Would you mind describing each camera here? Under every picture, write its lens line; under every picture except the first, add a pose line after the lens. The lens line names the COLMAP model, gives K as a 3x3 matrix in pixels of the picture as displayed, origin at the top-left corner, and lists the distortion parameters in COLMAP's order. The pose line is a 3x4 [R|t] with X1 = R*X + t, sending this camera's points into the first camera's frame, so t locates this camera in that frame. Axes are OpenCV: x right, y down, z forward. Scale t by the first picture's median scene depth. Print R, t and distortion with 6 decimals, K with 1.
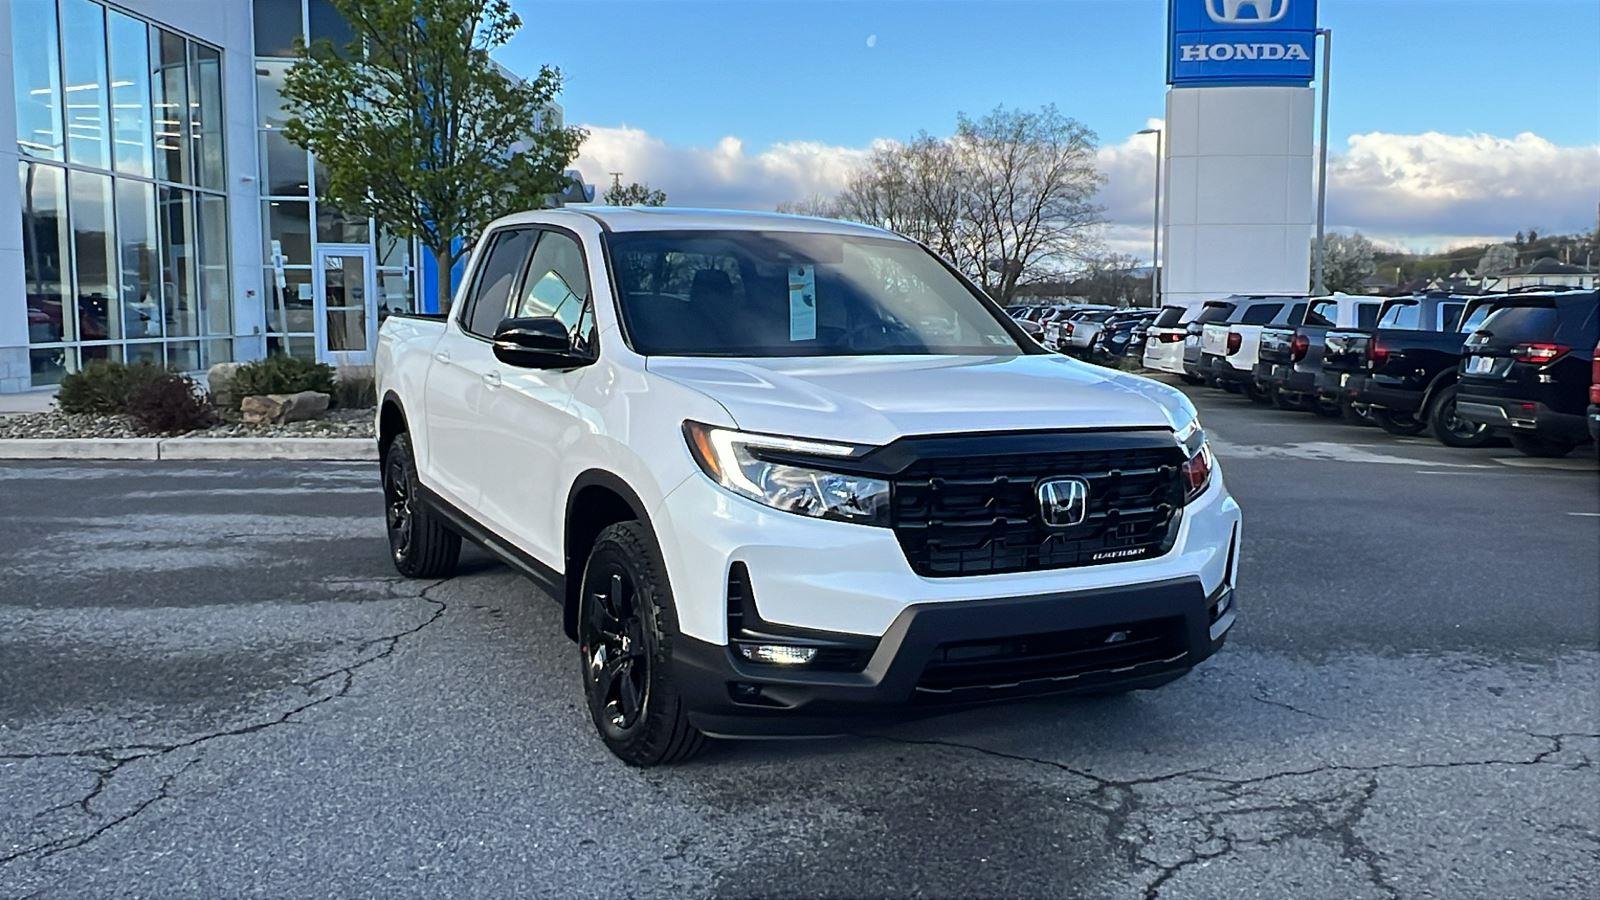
lens RADIAL K [[1385.7, 0, 792.4], [0, 1385.7, 448.3], [0, 0, 1]] dist [0.000612, -0.000671]
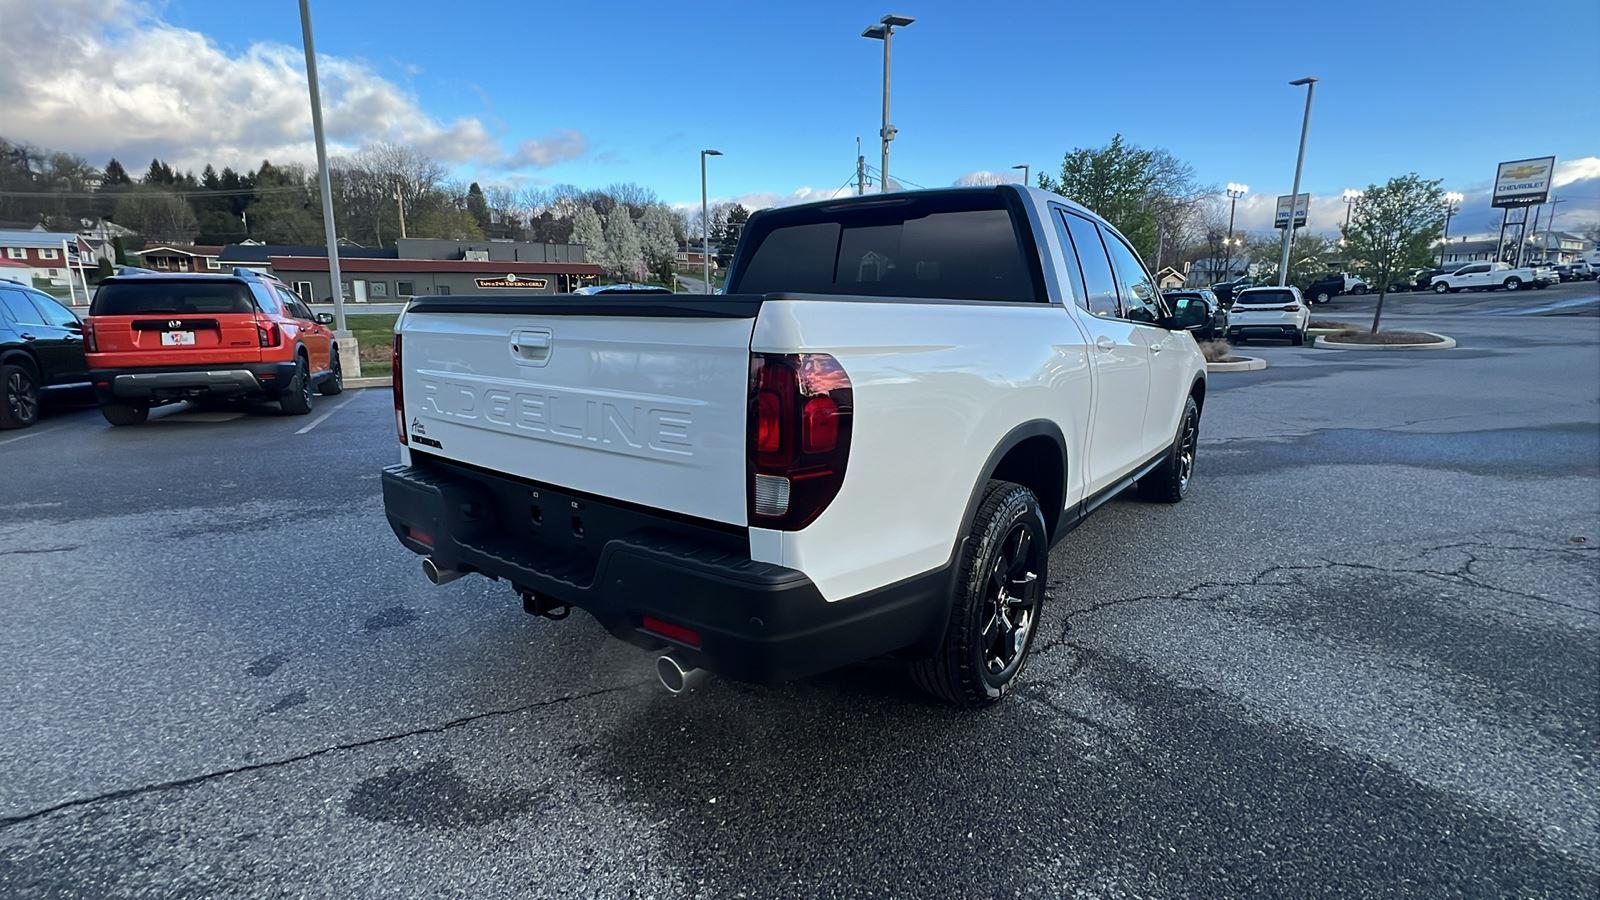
lens RADIAL K [[731.4, 0, 796.0], [0, 731.4, 448.2], [0, 0, 1]] dist [-0.001789, -0.000237]
pose [[-0.438986, -0.180942, 0.880086, -0.460487], [0.085712, 0.966612, 0.241484, -0.101715], [-0.894396, 0.181443, -0.408820, 1.065213]]
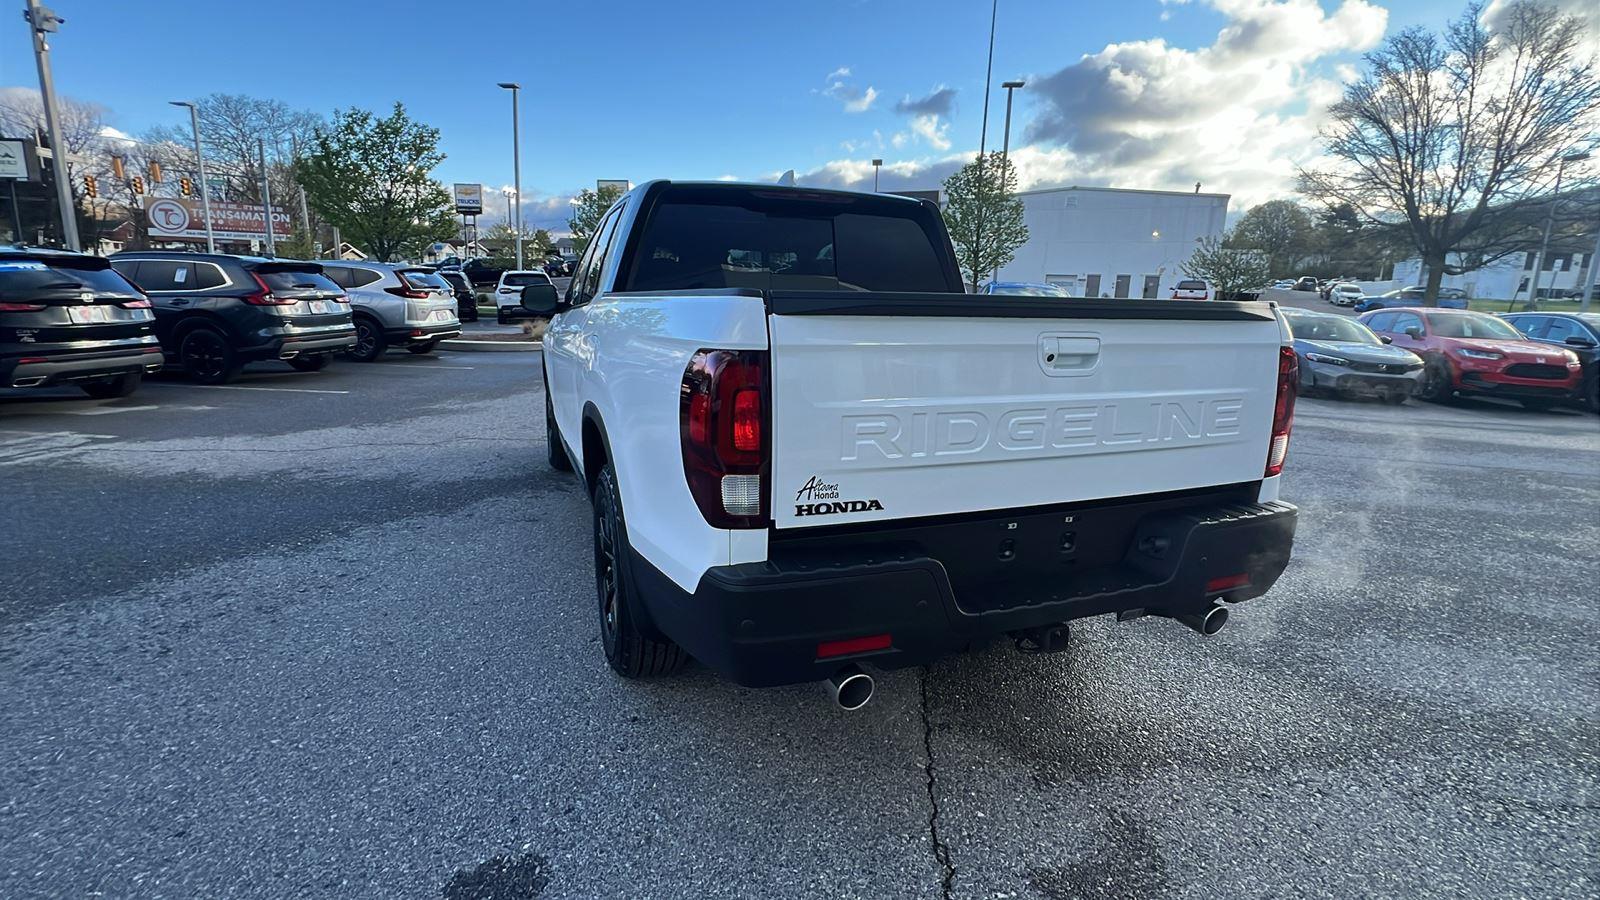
lens RADIAL K [[731.4, 0, 796.0], [0, 731.4, 448.2], [0, 0, 1]] dist [-0.001789, -0.000237]
pose [[-0.994864, -0.049487, 0.088303, -0.140716], [-0.020270, 0.952076, 0.305190, -0.121264], [-0.099174, 0.301832, -0.948189, 1.260882]]
